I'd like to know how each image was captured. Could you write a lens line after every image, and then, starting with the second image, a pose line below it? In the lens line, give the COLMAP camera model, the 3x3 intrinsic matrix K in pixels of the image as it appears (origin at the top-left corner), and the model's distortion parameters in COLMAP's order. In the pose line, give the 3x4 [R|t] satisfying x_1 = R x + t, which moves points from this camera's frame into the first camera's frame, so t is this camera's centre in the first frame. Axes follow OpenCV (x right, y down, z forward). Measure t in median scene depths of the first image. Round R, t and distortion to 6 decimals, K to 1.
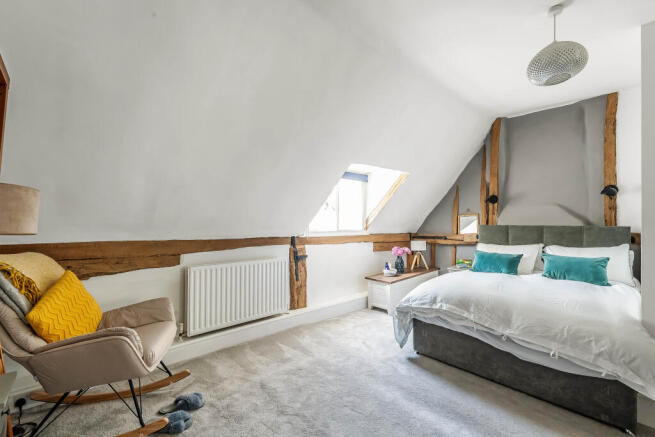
lens RADIAL K [[290.9, 0, 327.6], [0, 290.9, 213.7], [0, 0, 1]] dist [0.001005, 0.000190]
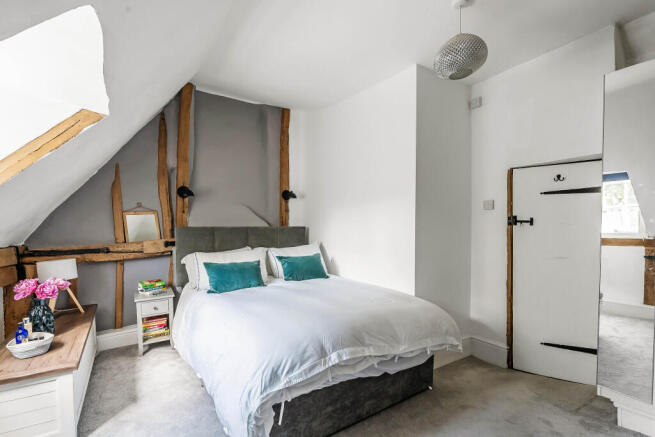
lens RADIAL K [[305.7, 0, 327.6], [0, 305.7, 229.4], [0, 0, 1]] dist [-0.001694, -0.000006]
pose [[0.159140, -0.009930, 0.987206, -0.147602], [-0.021958, 0.999666, 0.013595, 0.029347], [-0.987012, -0.023840, 0.158868, 0.577468]]
